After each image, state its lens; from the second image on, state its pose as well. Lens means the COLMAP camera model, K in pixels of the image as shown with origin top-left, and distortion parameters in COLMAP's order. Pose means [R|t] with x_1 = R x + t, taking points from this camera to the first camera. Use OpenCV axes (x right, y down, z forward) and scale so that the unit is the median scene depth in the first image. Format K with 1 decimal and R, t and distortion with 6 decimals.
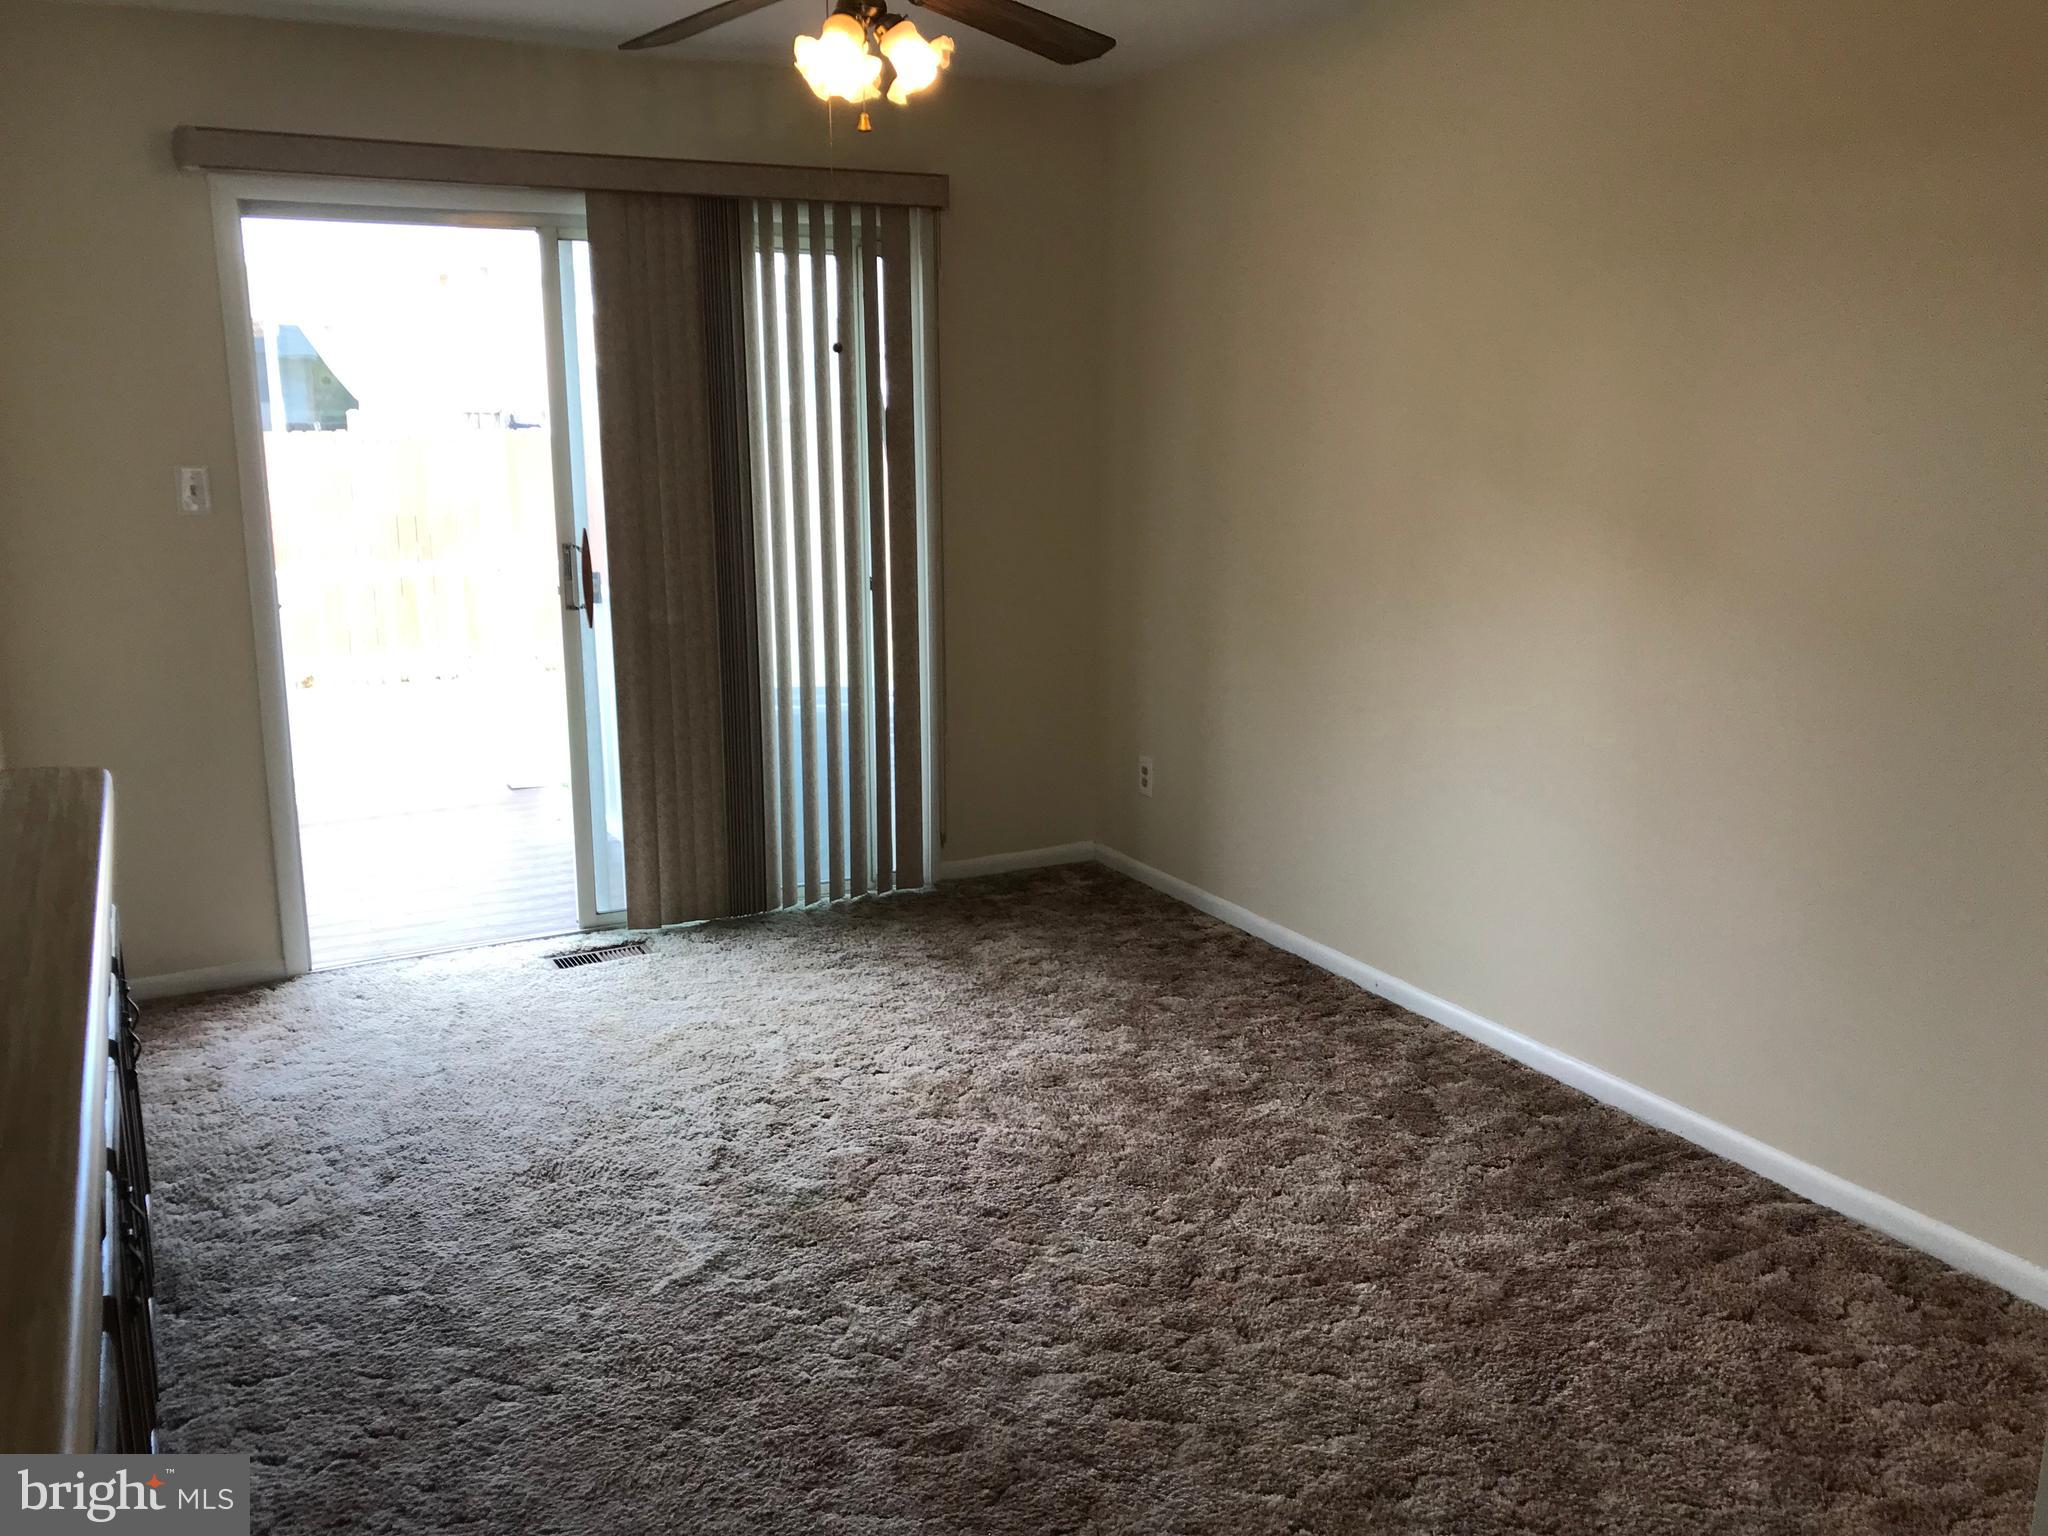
lens RADIAL K [[1641.5, 0, 1024.0], [0, 1641.5, 768.0], [0, 0, 1]] dist [-0.007509, -0.001752]
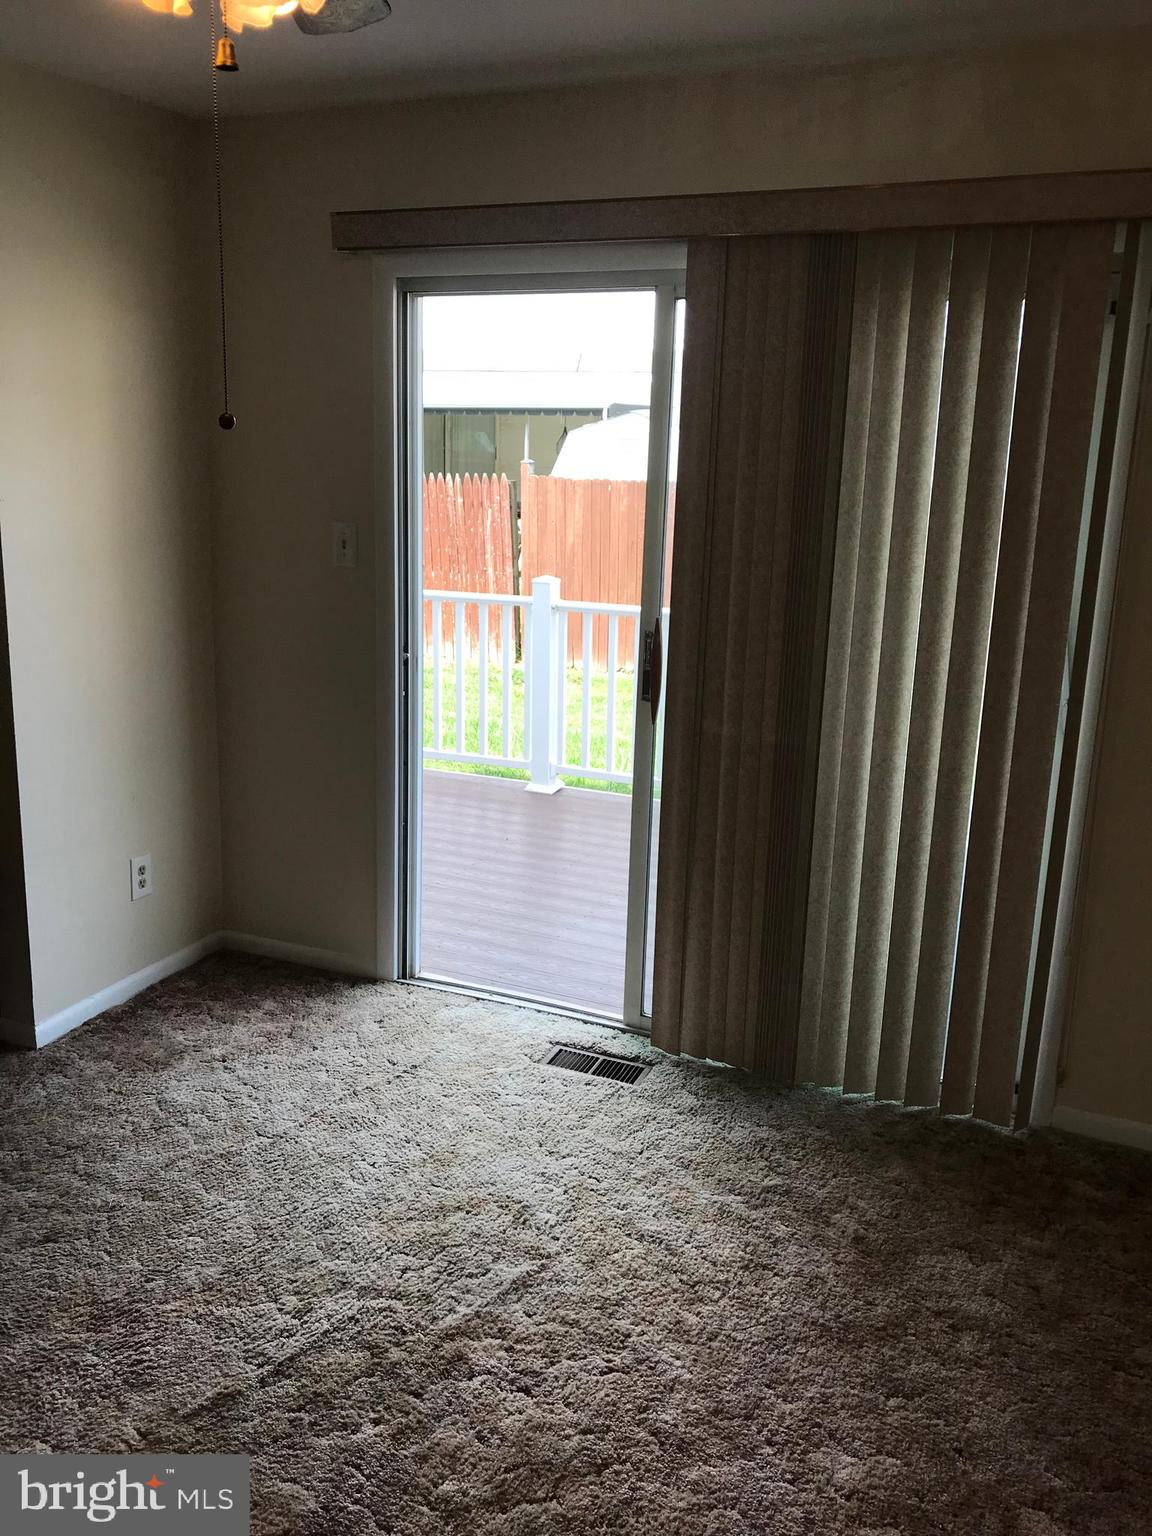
lens RADIAL K [[1279.8, 0, 575.3], [0, 1279.8, 745.9], [0, 0, 1]] dist [0.082740, -0.116217]
pose [[0.631235, 0.198992, -0.749630, 0.262860], [-0.196859, 0.975981, 0.093311, -0.136281], [0.750193, 0.088670, 0.655247, 0.510301]]
